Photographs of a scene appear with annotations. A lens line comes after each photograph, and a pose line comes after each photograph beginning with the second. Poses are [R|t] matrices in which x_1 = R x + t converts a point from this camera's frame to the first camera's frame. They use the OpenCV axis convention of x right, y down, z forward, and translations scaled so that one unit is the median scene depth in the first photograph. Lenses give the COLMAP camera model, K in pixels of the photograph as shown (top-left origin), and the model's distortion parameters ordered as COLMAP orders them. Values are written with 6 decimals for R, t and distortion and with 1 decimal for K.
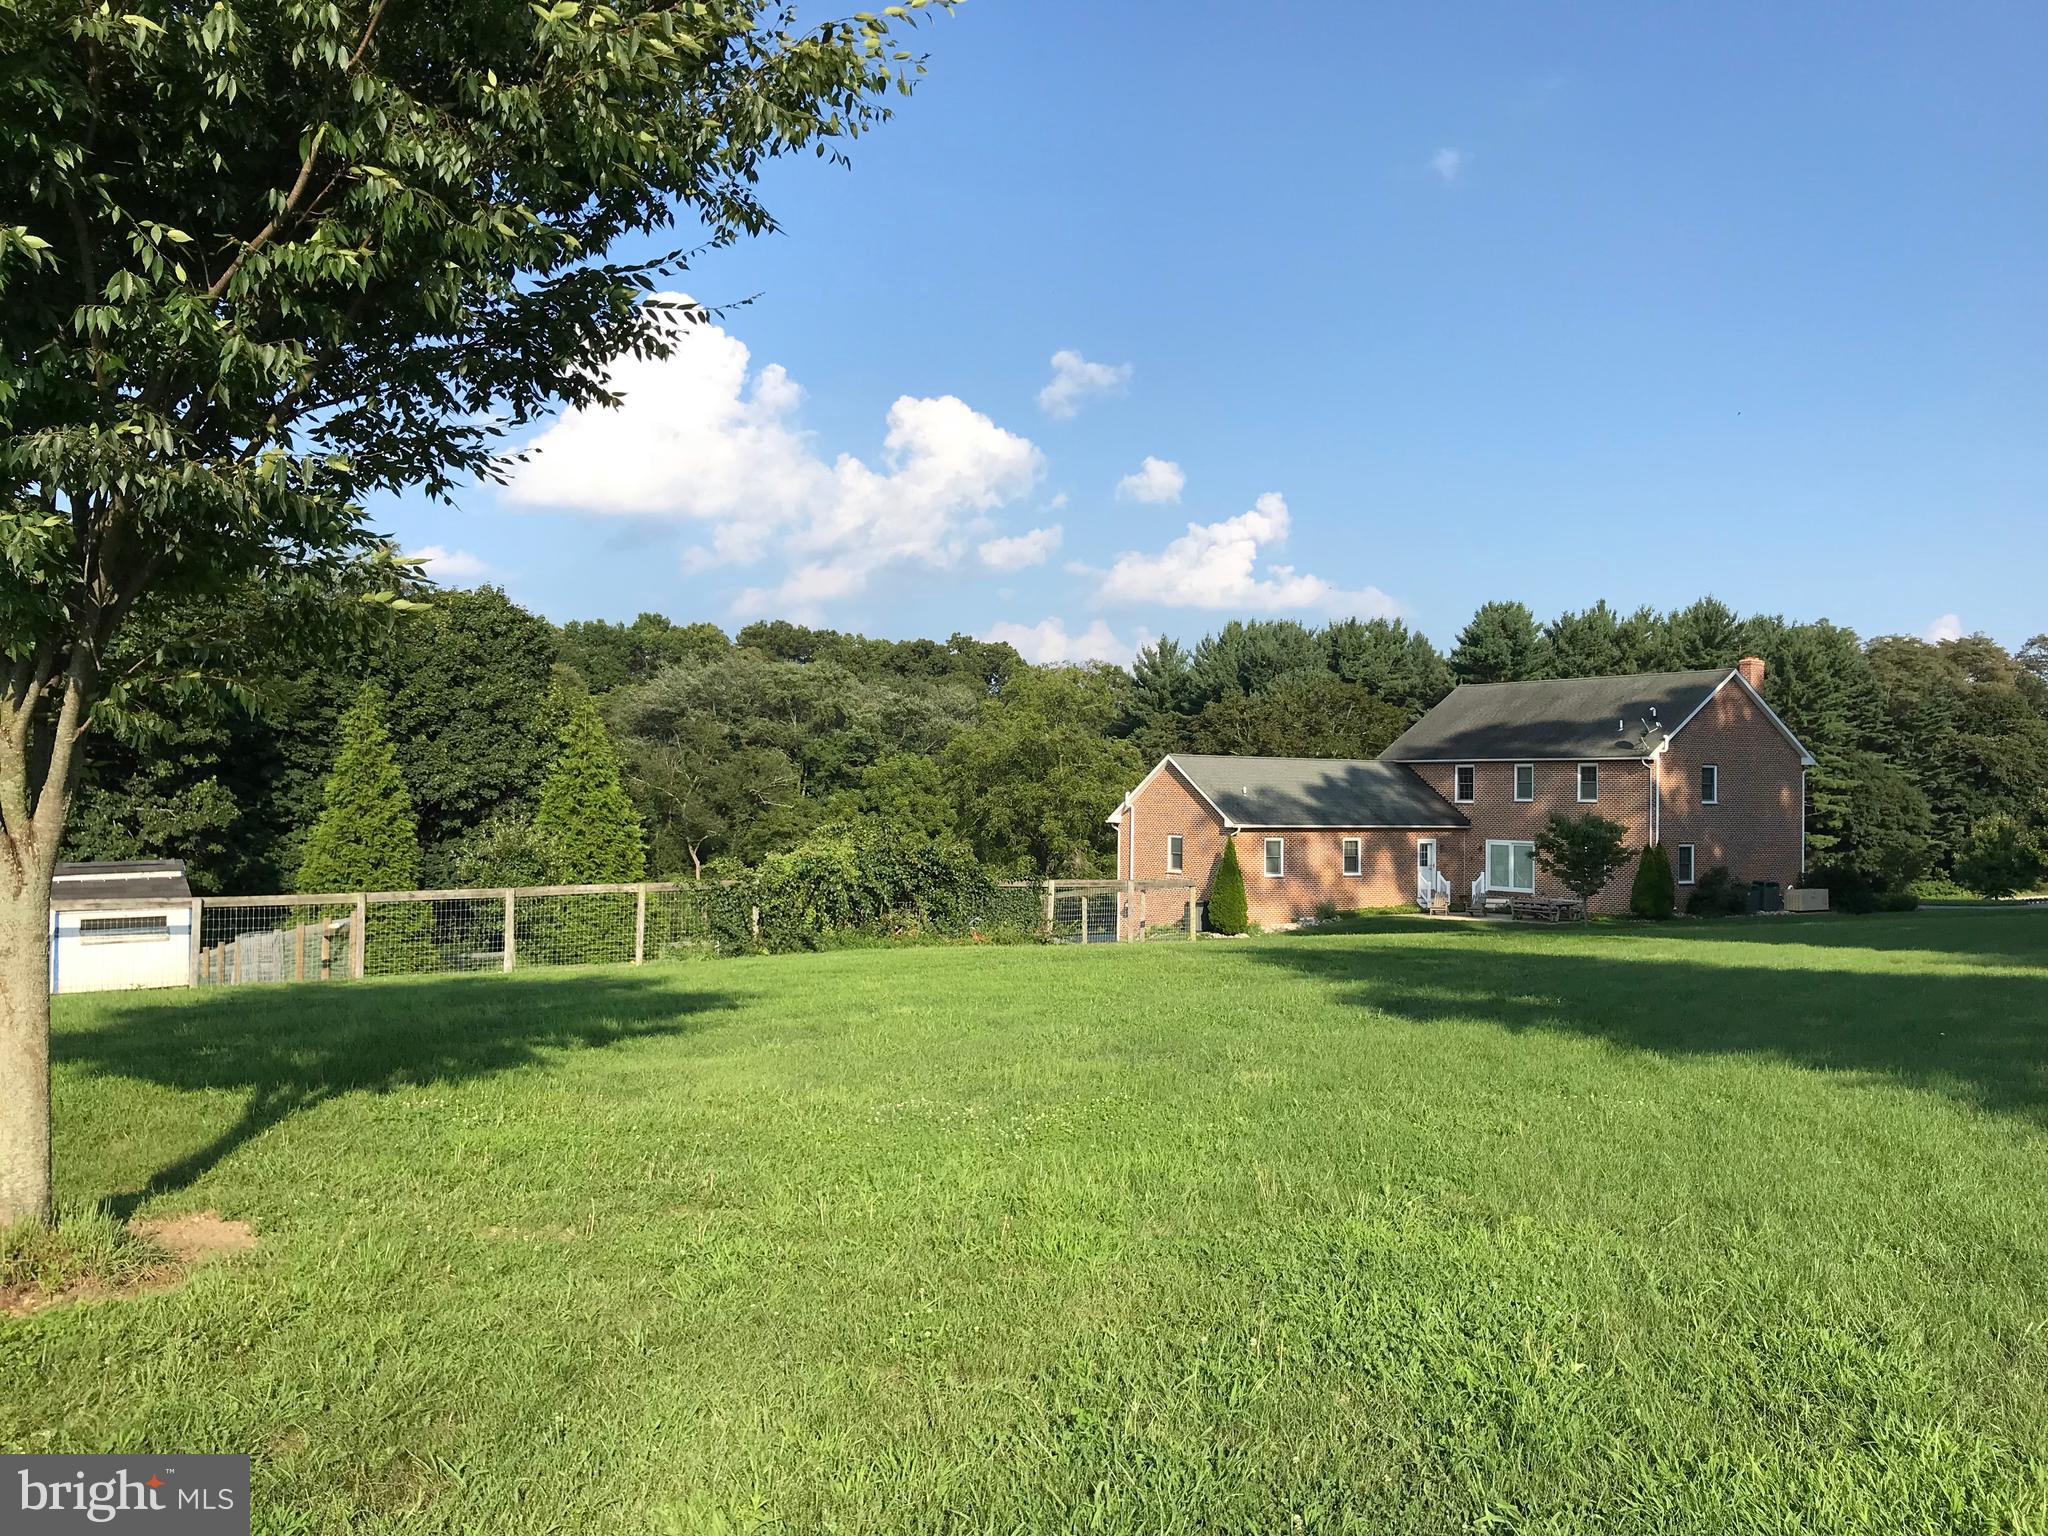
lens RADIAL K [[1607.5, 0, 1024.0], [0, 1607.5, 768.0], [0, 0, 1]] dist [0.002554, 0.004160]
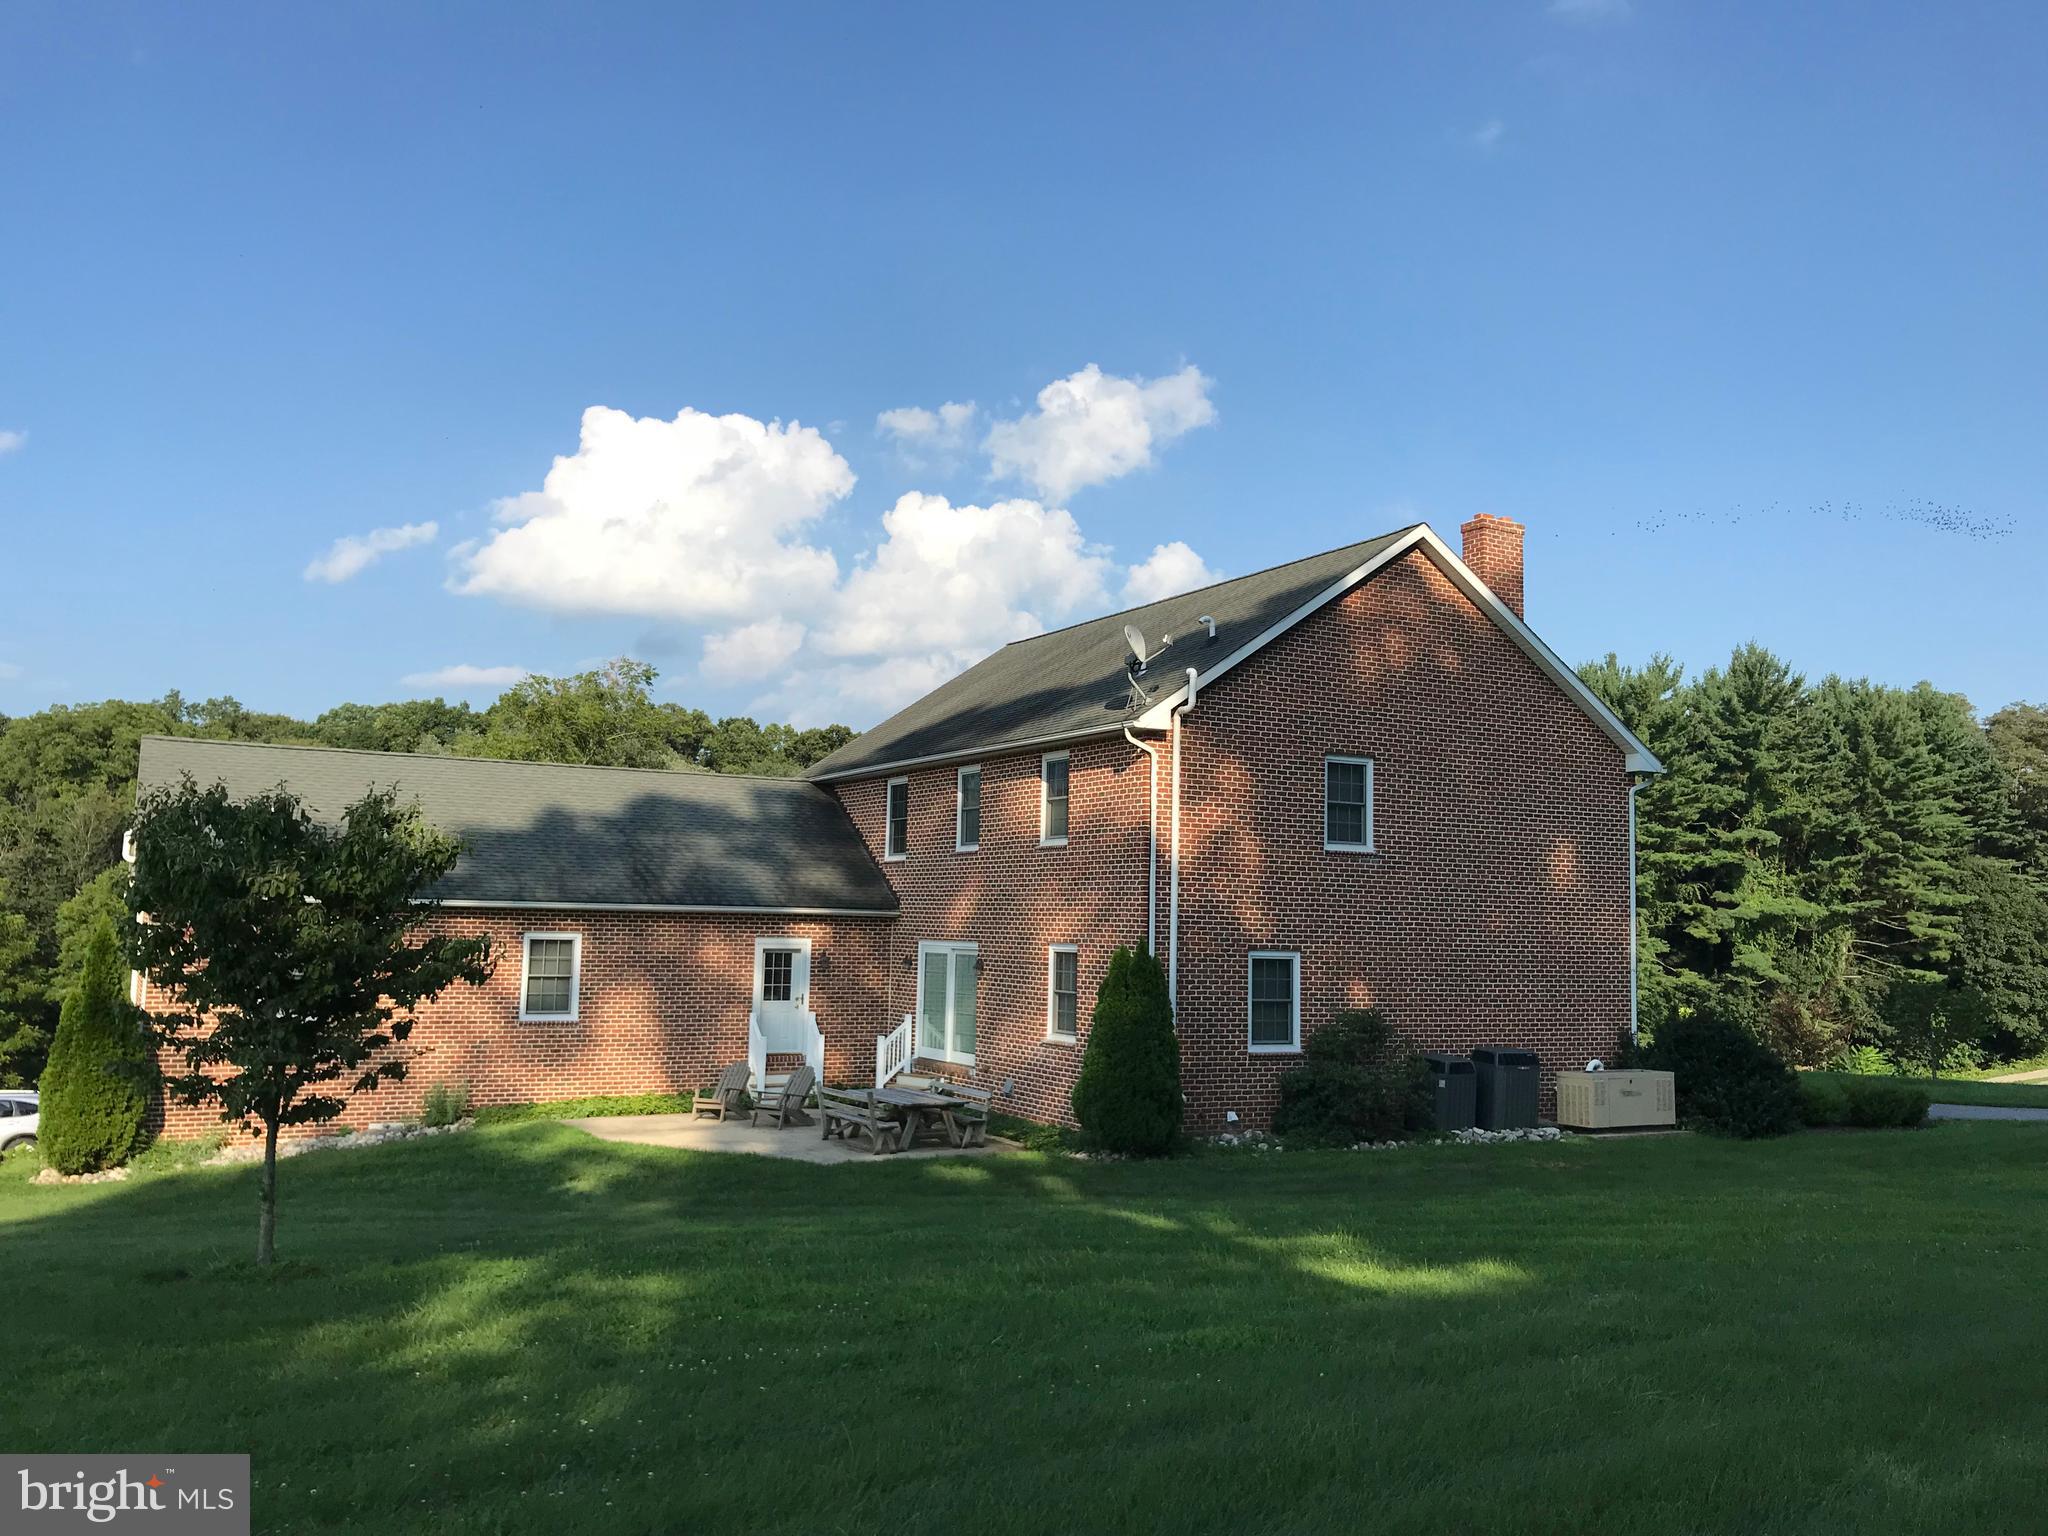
lens RADIAL K [[1607.5, 0, 1024.0], [0, 1607.5, 768.0], [0, 0, 1]] dist [0.002554, 0.004160]
pose [[0.996479, 0.002756, -0.083800, 0.156408], [-0.009680, 0.996558, -0.082333, 0.014537], [0.083285, 0.082855, 0.993075, 0.245502]]
